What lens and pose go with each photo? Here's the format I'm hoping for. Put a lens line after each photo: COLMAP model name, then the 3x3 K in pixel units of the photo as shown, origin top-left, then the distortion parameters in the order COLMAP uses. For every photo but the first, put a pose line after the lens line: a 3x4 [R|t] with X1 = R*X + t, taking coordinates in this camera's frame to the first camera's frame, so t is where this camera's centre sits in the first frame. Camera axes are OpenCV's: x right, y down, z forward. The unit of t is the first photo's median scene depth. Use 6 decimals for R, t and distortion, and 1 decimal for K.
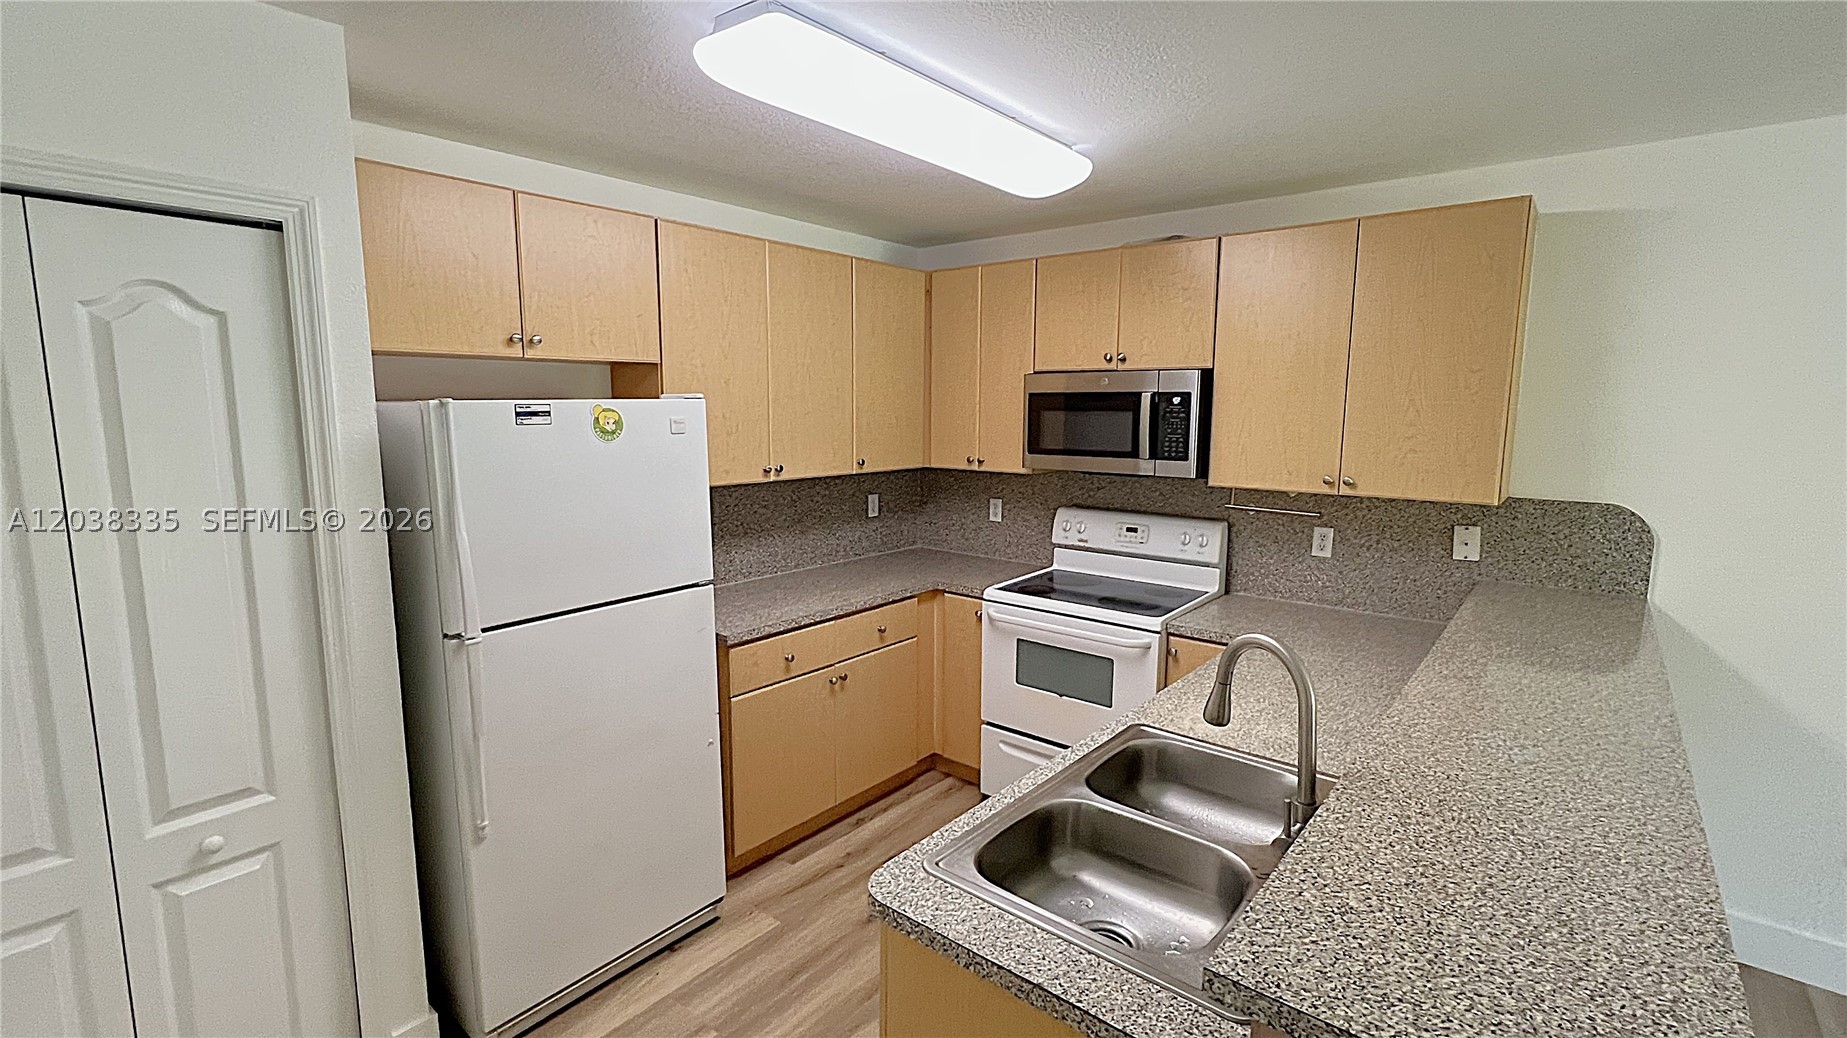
lens RADIAL K [[826.8, 0, 918.4], [0, 826.8, 522.4], [0, 0, 1]] dist [0.001125, -0.000572]
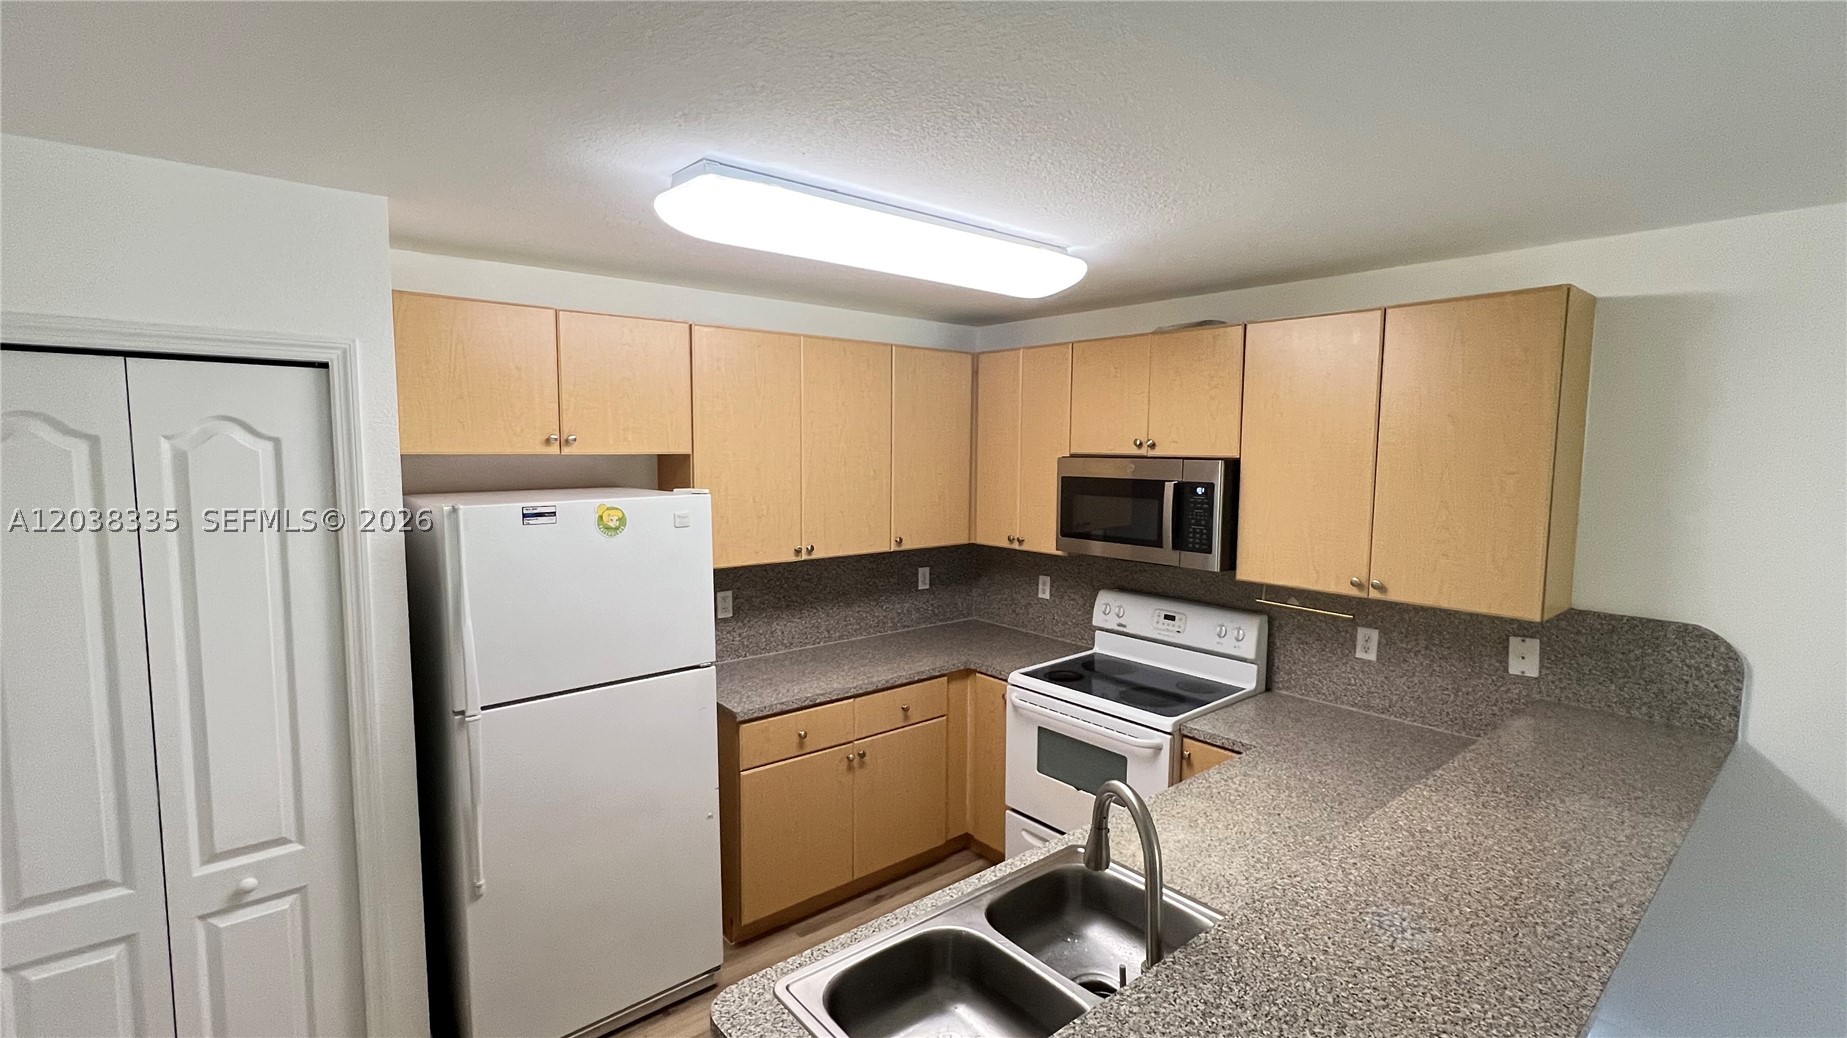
lens RADIAL K [[826.8, 0, 918.4], [0, 826.8, 522.4], [0, 0, 1]] dist [0.001125, -0.000572]
pose [[0.983759, 0.019911, -0.178385, 0.162297], [-0.028729, 0.998482, -0.046990, -0.055954], [0.177179, 0.051351, 0.982838, -0.007464]]
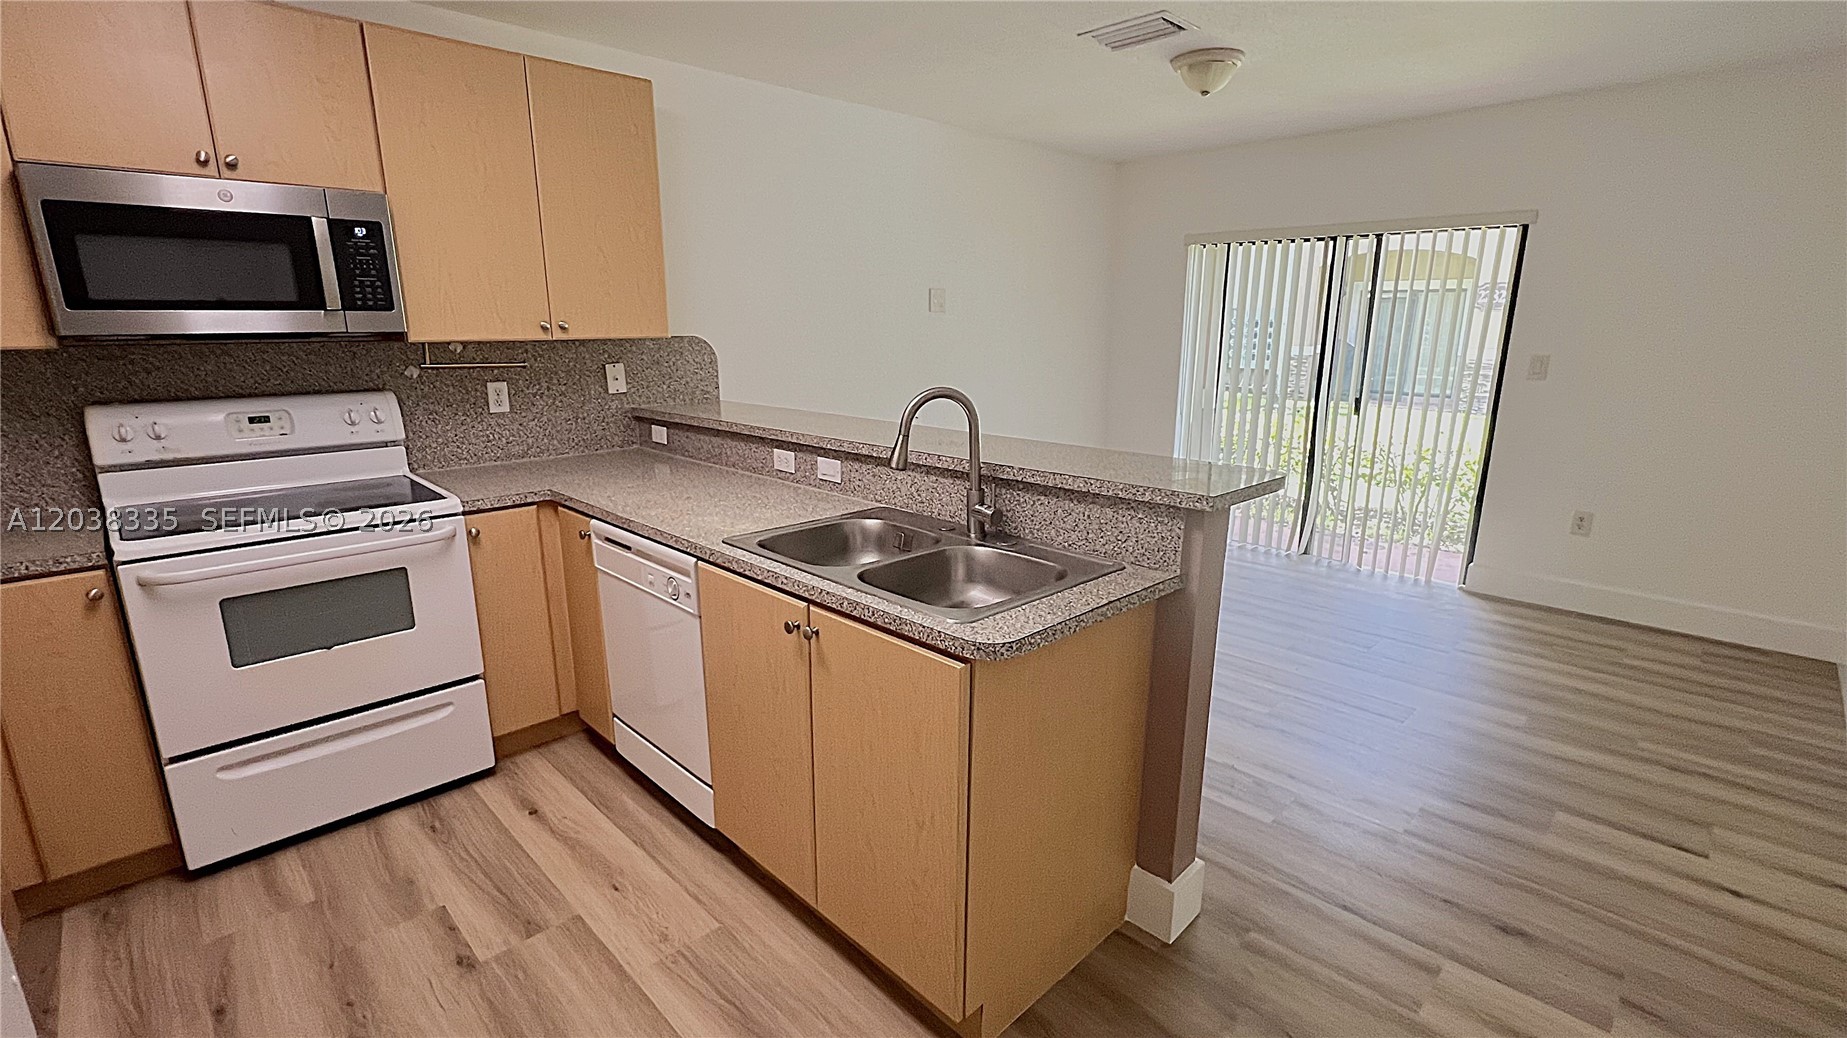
lens RADIAL K [[826.0, 0, 916.8], [0, 826.0, 519.7], [0, 0, 1]] dist [-0.001201, 0.000952]
pose [[0.103763, -0.238743, 0.965523, -0.458788], [0.143894, 0.964154, 0.222940, 0.017487], [-0.984138, 0.115800, 0.134397, 0.409332]]
